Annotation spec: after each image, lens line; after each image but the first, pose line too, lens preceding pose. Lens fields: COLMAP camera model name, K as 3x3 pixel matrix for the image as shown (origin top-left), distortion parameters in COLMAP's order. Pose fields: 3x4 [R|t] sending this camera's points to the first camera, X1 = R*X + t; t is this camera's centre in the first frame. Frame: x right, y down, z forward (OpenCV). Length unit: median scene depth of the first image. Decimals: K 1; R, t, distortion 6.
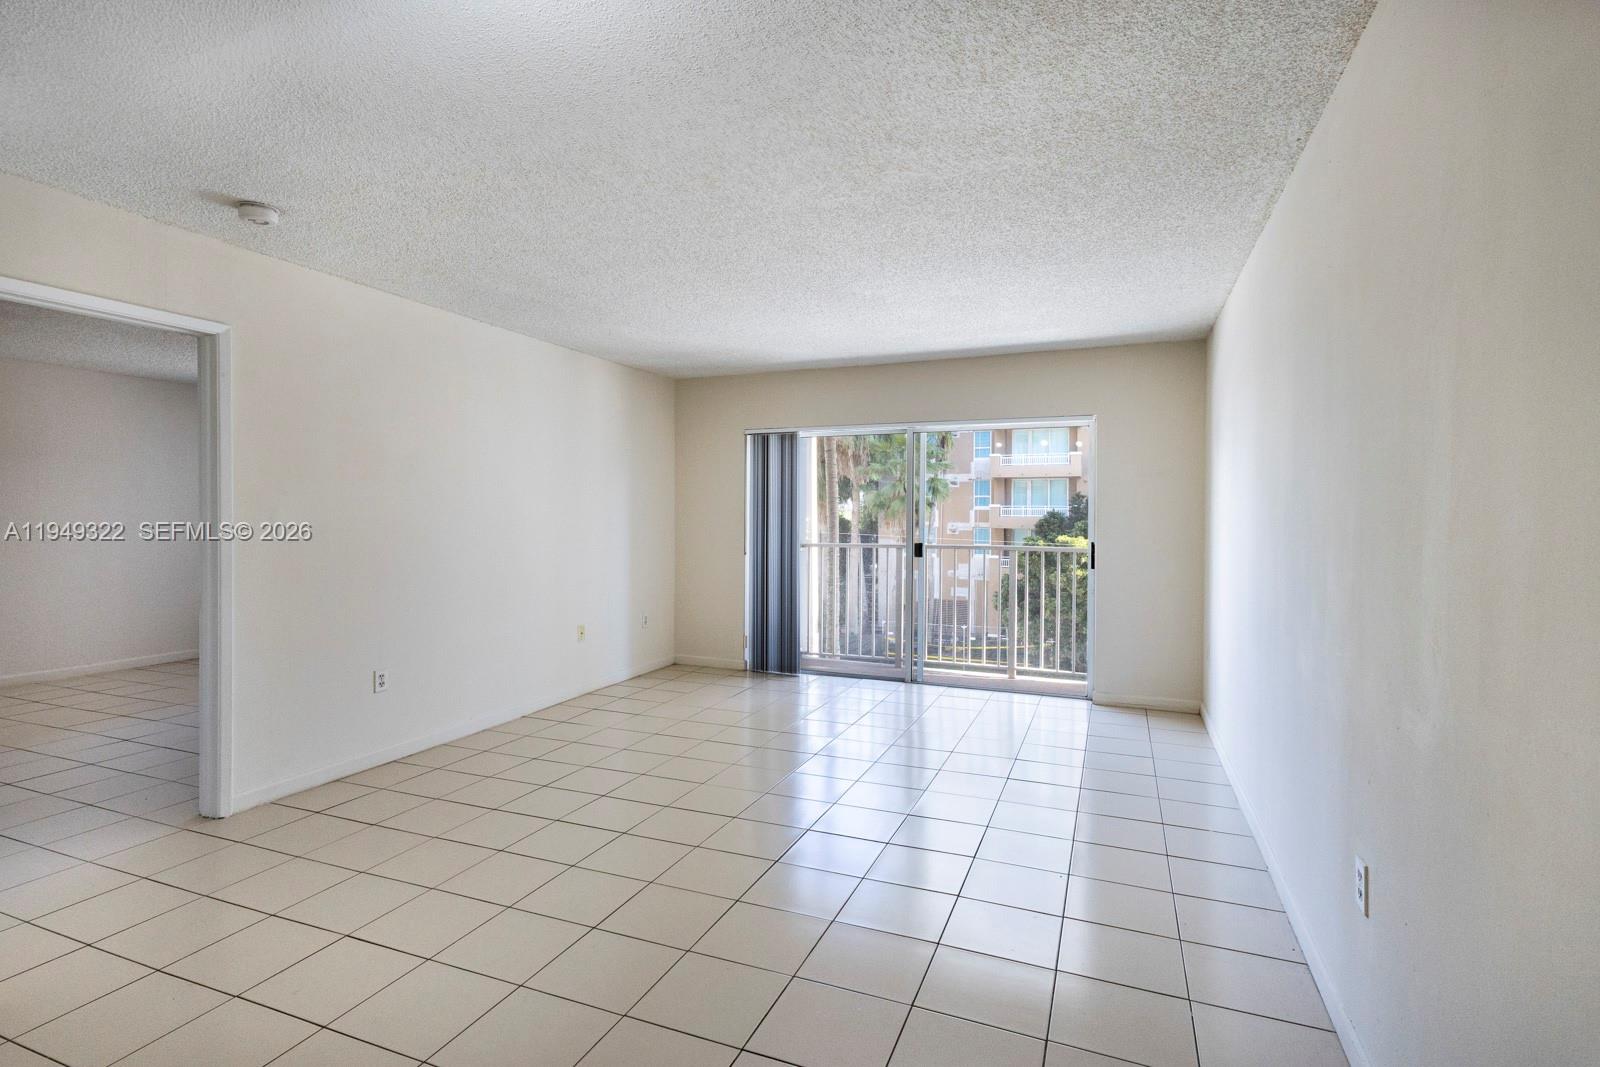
lens RADIAL K [[780.9, 0, 800.0], [0, 780.9, 533.5], [0, 0, 1]] dist [0.013284, 0.000616]
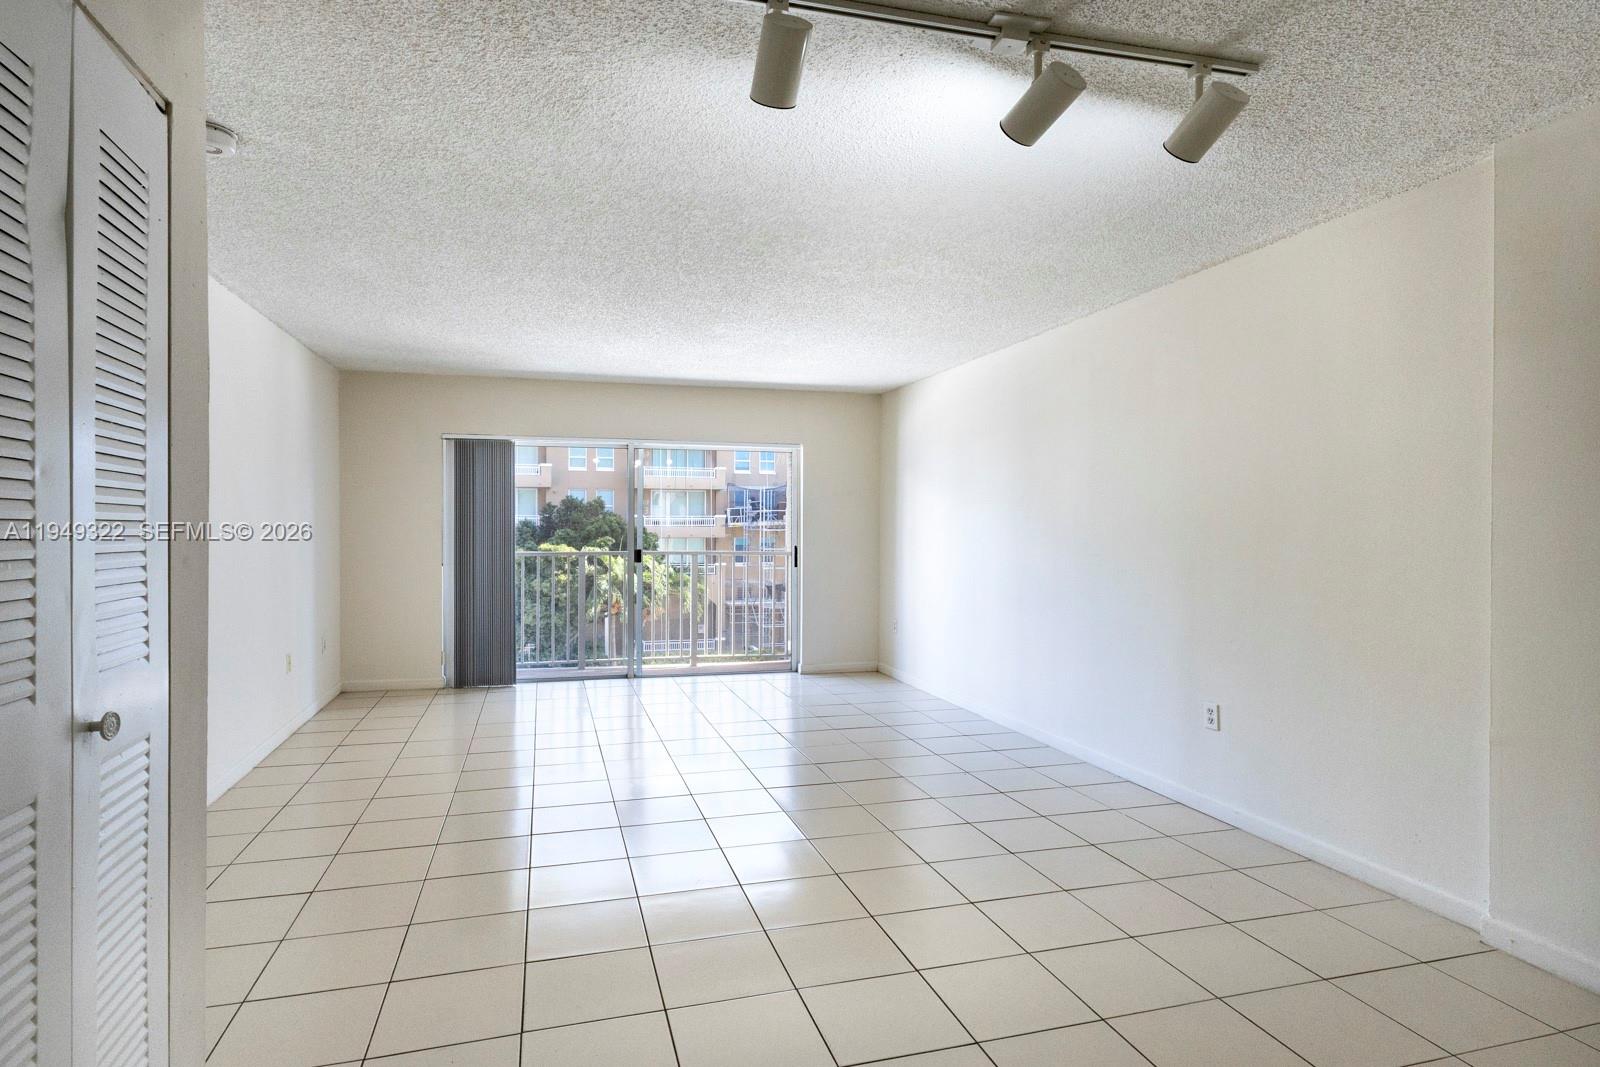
lens RADIAL K [[780.5, 0, 731.4], [0, 780.5, 537.3], [0, 0, 1]] dist [-0.000182, 0.000087]
pose [[0.815432, -0.007941, 0.578798, -0.334498], [0.011875, 0.999925, -0.003010, 0.000490], [-0.578731, 0.009327, 0.815465, 0.030249]]
